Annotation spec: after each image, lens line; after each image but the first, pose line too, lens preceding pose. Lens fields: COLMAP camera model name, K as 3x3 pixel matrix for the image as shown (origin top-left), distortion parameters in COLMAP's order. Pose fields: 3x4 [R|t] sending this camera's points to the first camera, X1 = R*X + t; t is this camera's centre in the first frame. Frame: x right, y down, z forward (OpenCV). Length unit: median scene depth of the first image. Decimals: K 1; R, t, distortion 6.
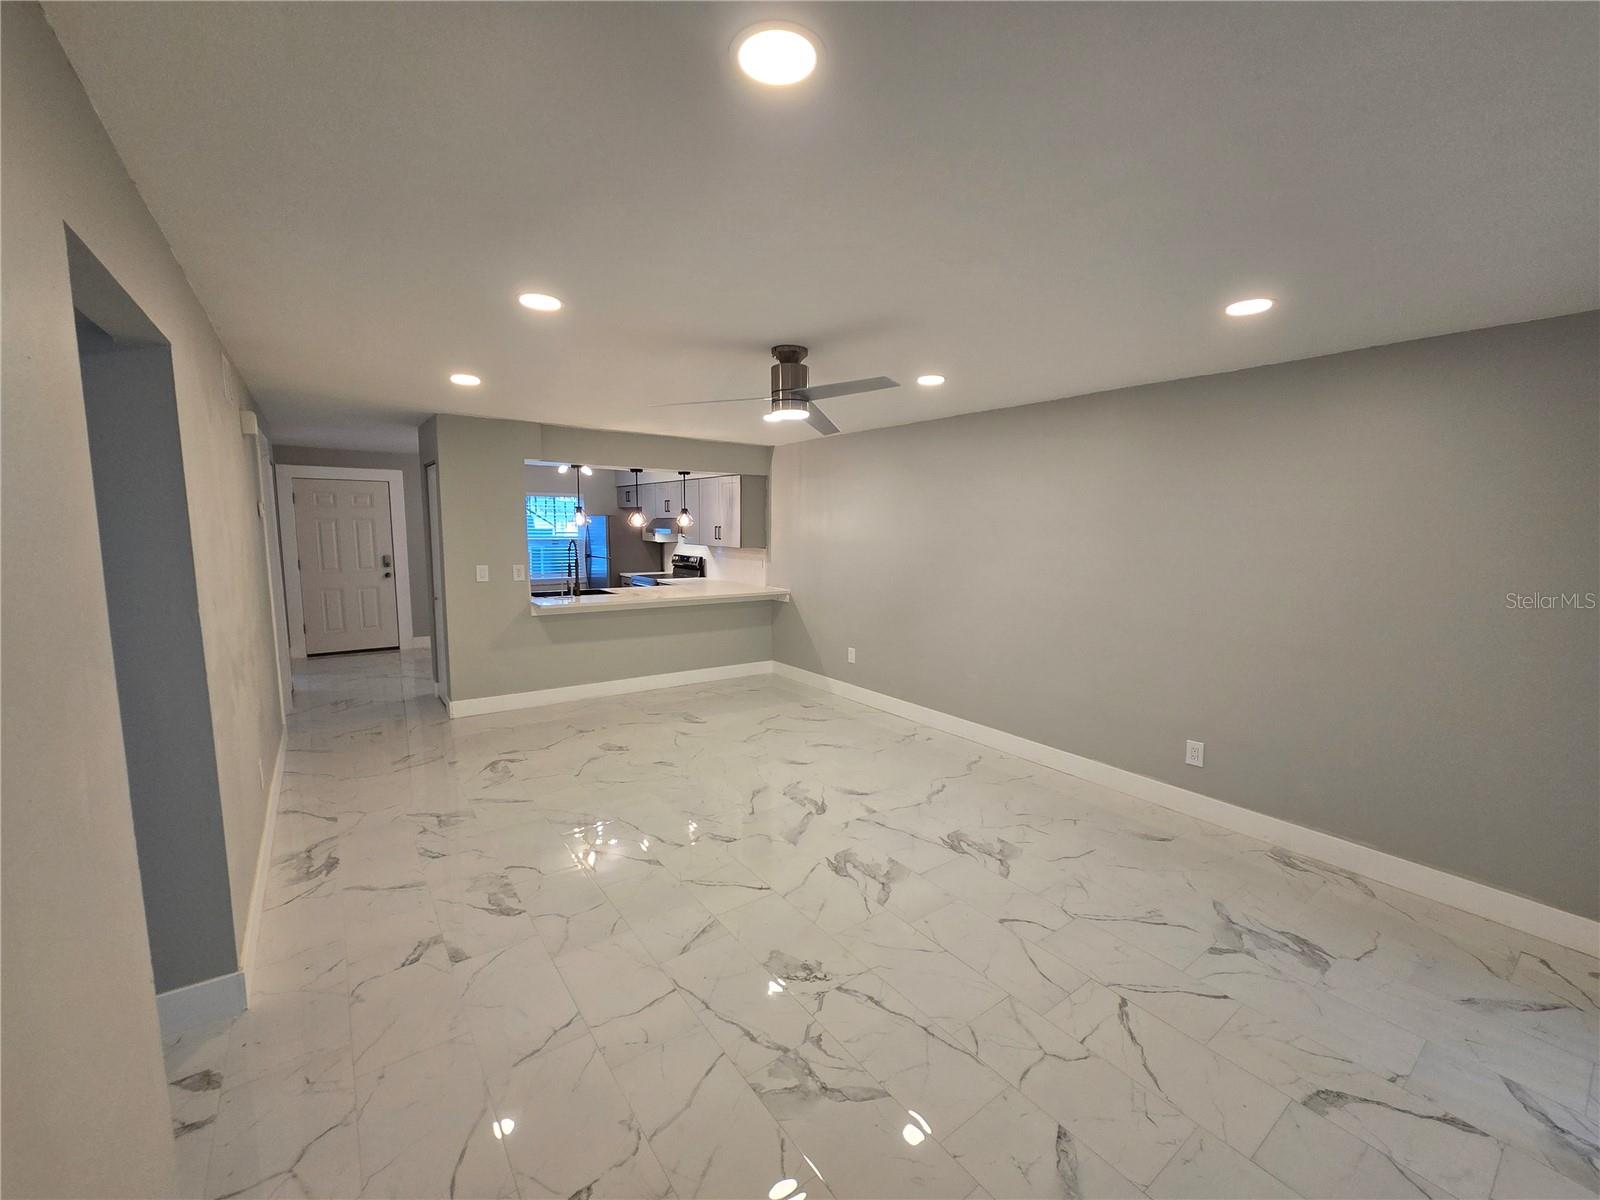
lens RADIAL K [[649.5, 0, 800.0], [0, 649.5, 600.0], [0, 0, 1]] dist [0.000616, 0.000126]
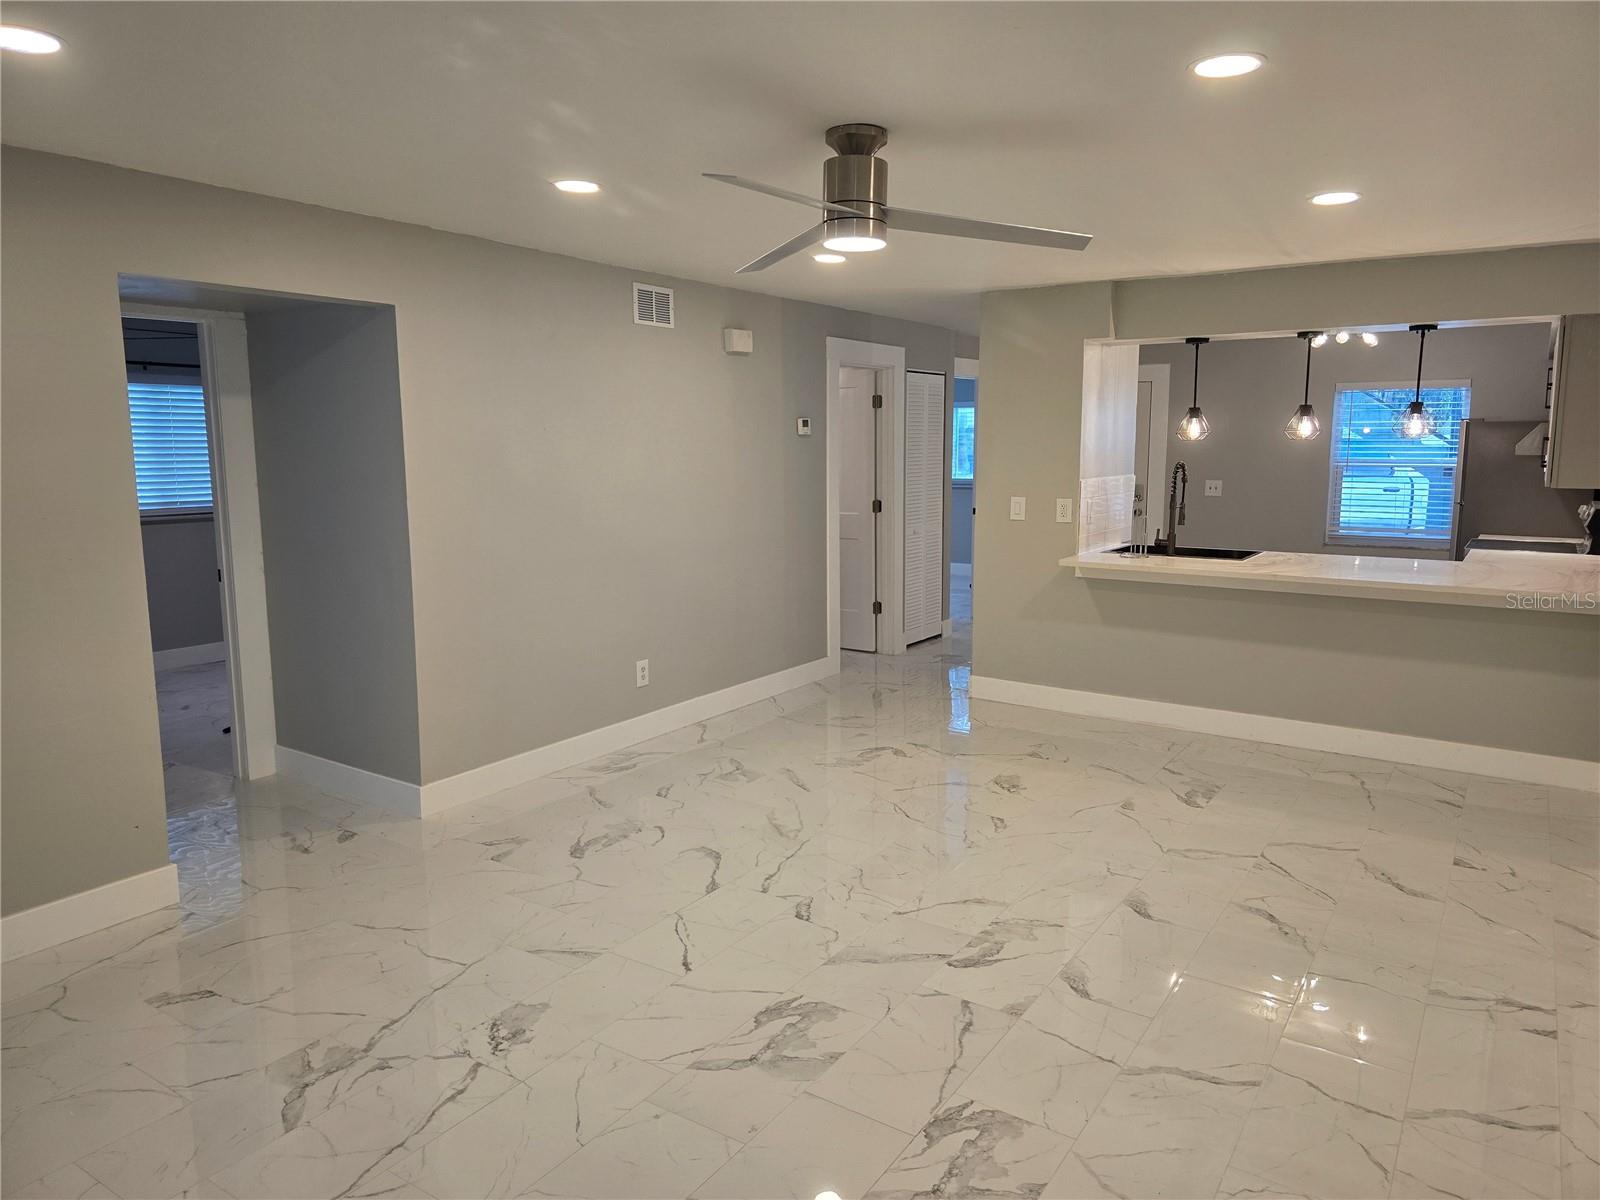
lens RADIAL K [[1063.7, 0, 817.5], [0, 1063.7, 594.2], [0, 0, 1]] dist [0.063434, -0.070617]
pose [[0.353086, 0.124535, -0.927265, 0.546642], [-0.106164, 0.990033, 0.092540, -0.032639], [0.929548, 0.065768, 0.362788, 0.387532]]
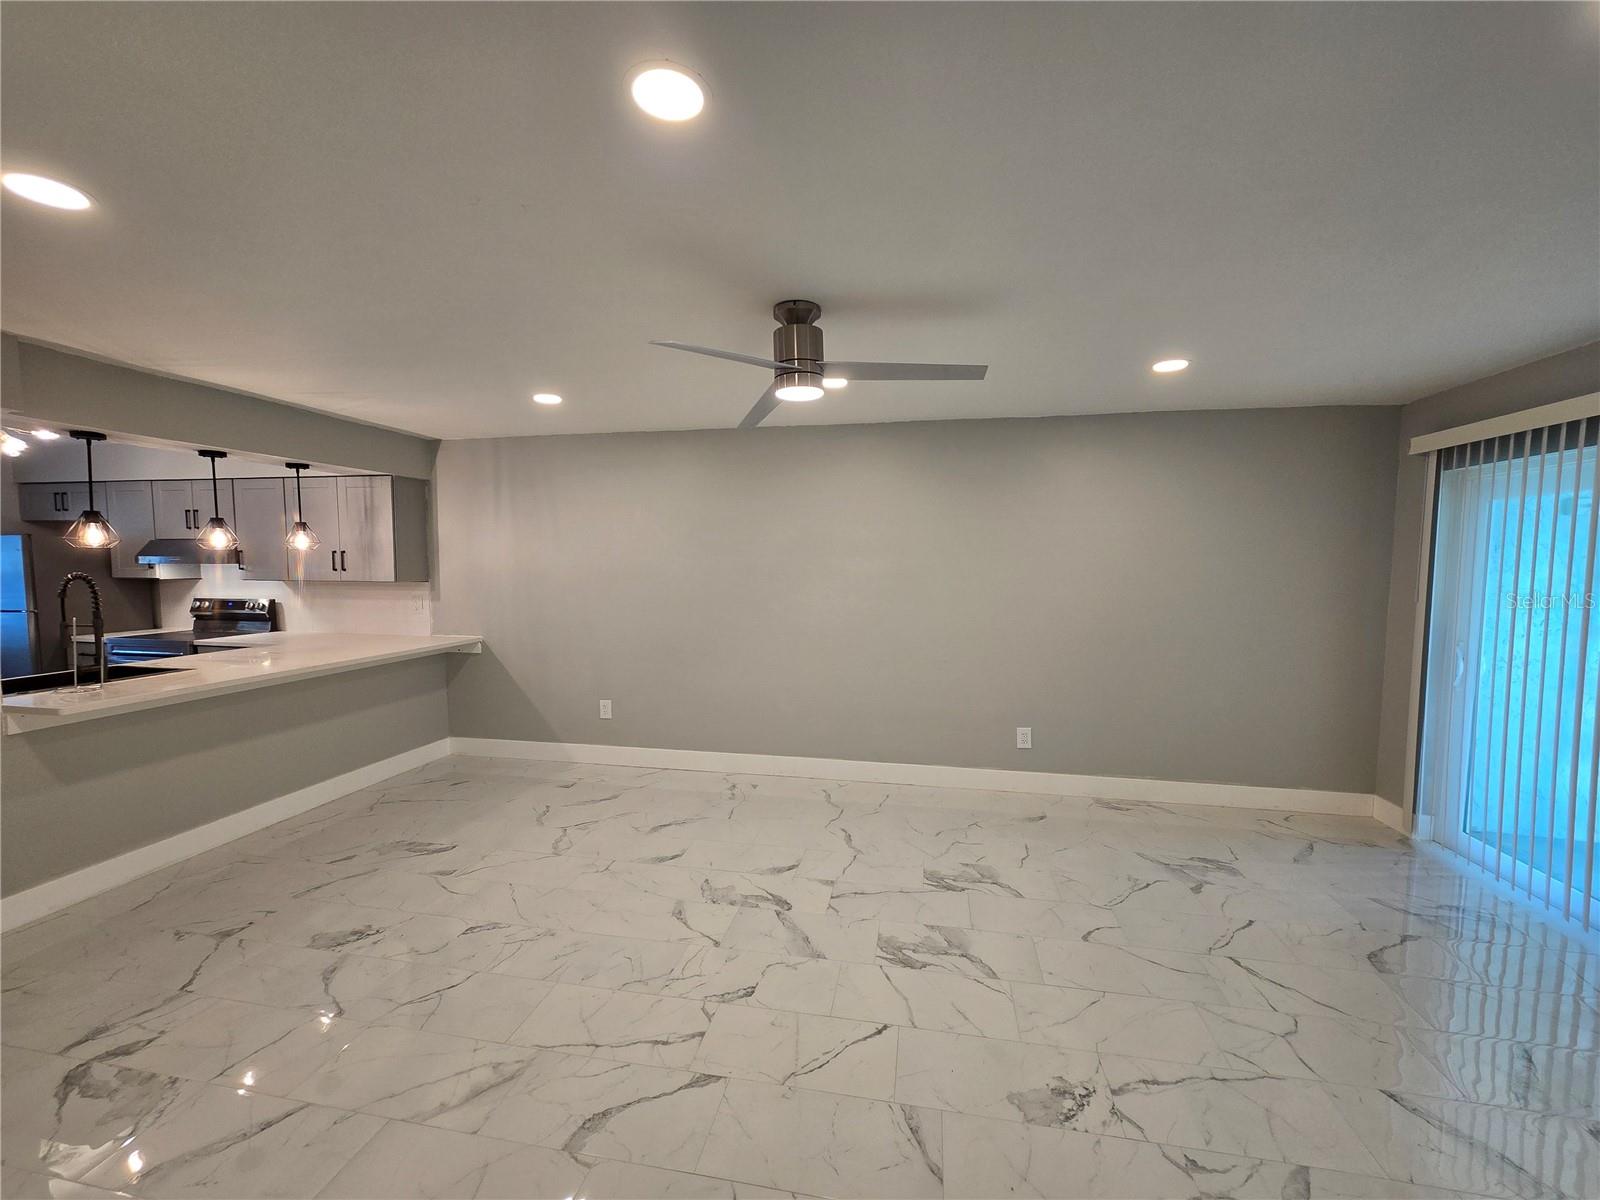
lens RADIAL K [[657.3, 0, 800.0], [0, 657.3, 600.0], [0, 0, 1]] dist [-0.001393, 0.000023]
pose [[0.732047, -0.050838, 0.679355, -0.334166], [0.084614, 0.996275, -0.016622, -0.017773], [-0.675979, 0.069651, 0.733622, 0.271410]]
